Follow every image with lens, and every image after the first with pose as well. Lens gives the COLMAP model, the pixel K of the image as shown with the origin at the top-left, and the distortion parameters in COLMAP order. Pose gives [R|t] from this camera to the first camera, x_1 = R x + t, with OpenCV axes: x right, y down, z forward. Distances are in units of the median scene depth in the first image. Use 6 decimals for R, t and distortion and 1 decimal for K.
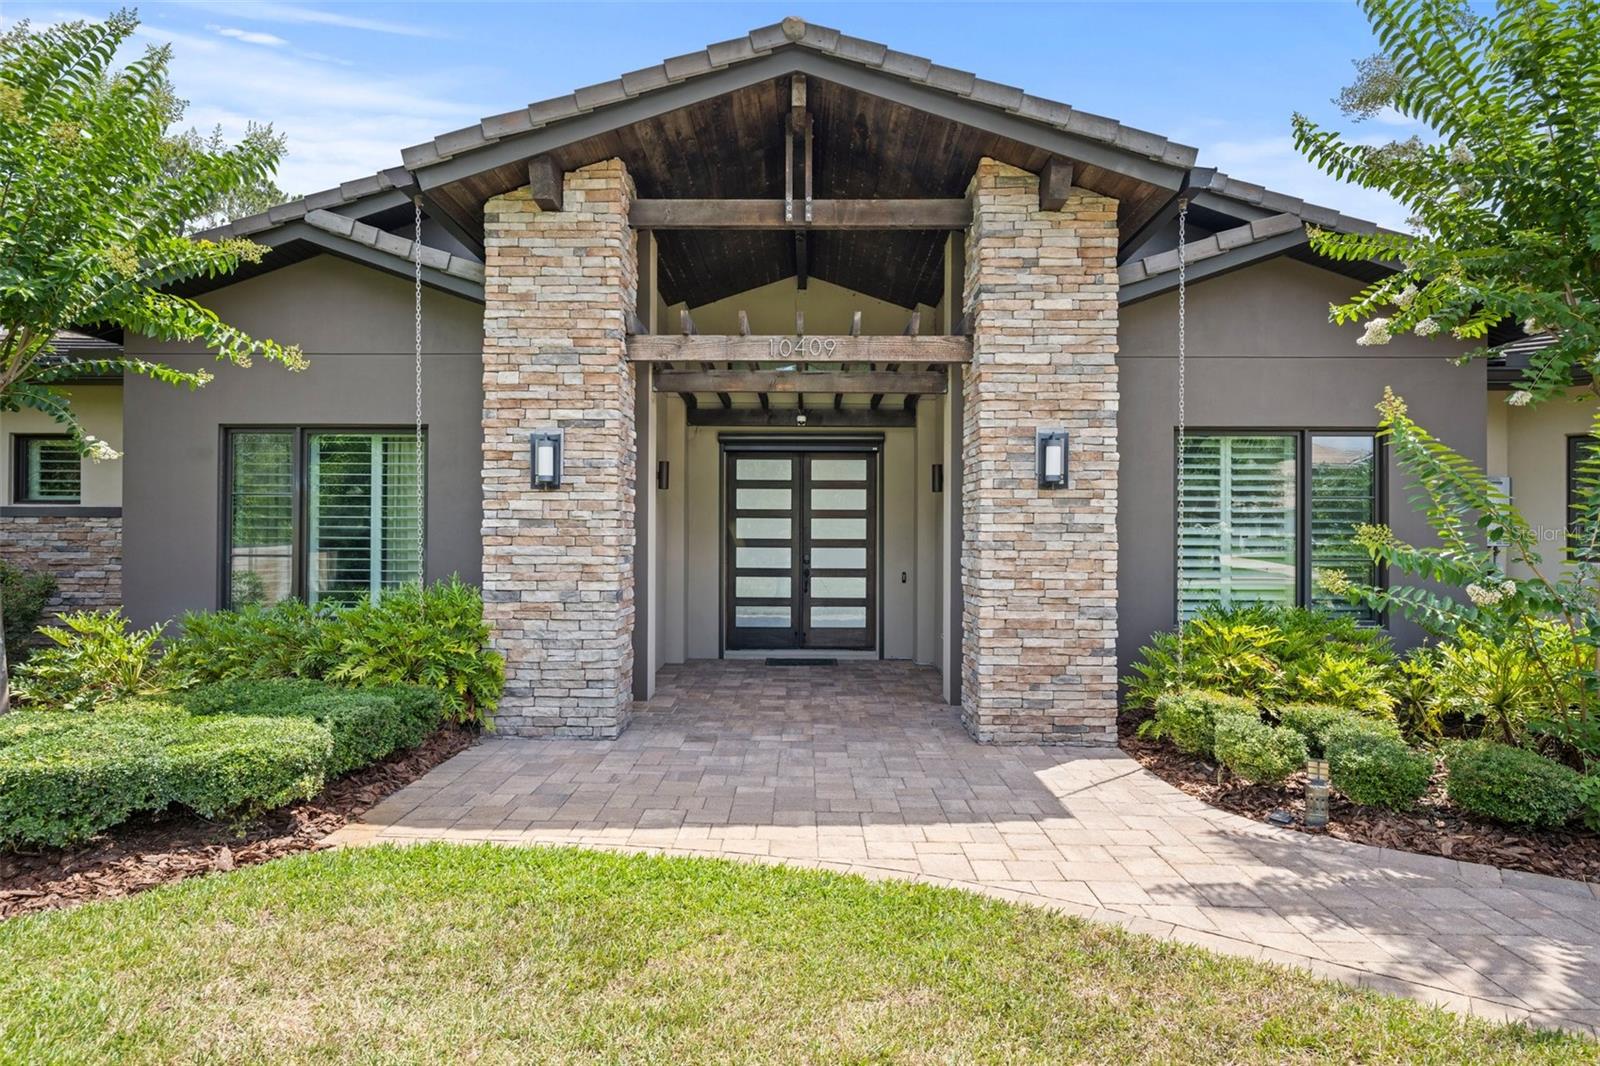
lens RADIAL K [[919.4, 0, 799.6], [0, 919.4, 536.1], [0, 0, 1]] dist [0.004902, 0.000282]
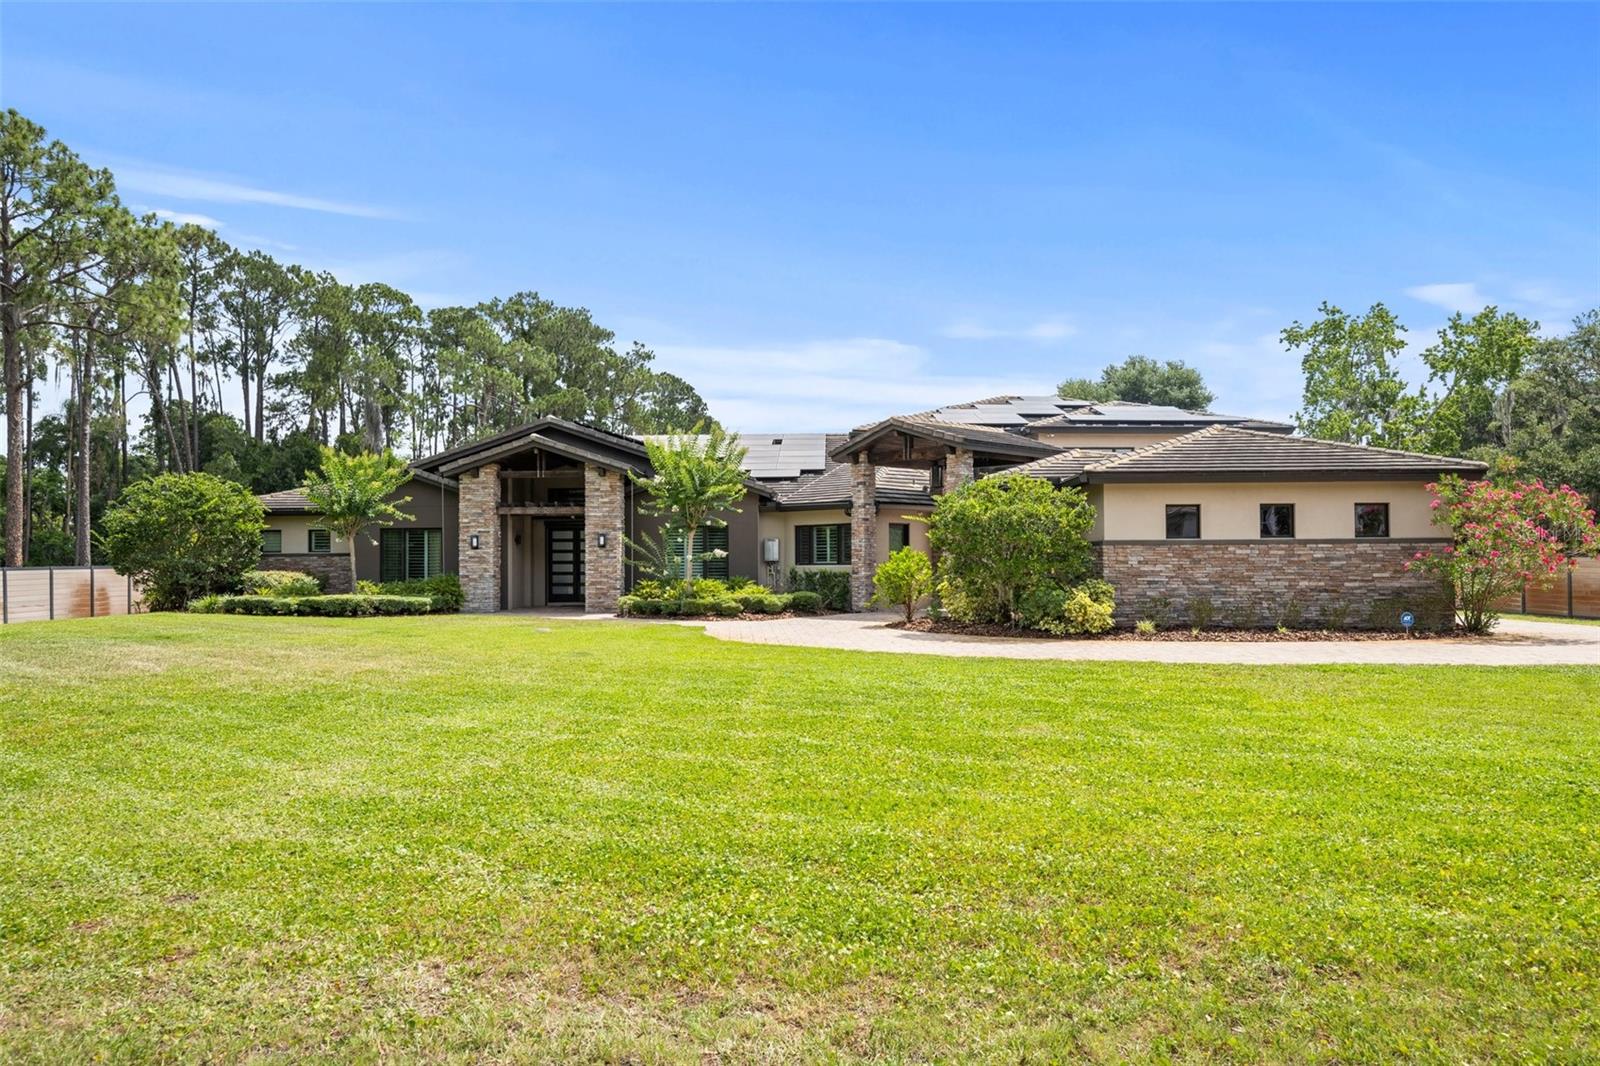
lens RADIAL K [[1077.5, 0, 798.3], [0, 1077.5, 535.3], [0, 0, 1]] dist [-0.004436, -0.000314]
pose [[0.999761, -0.012213, -0.018138, 1.180496], [0.011842, 0.999722, -0.020392, 0.000704], [0.018382, 0.020173, 0.999628, -3.549661]]
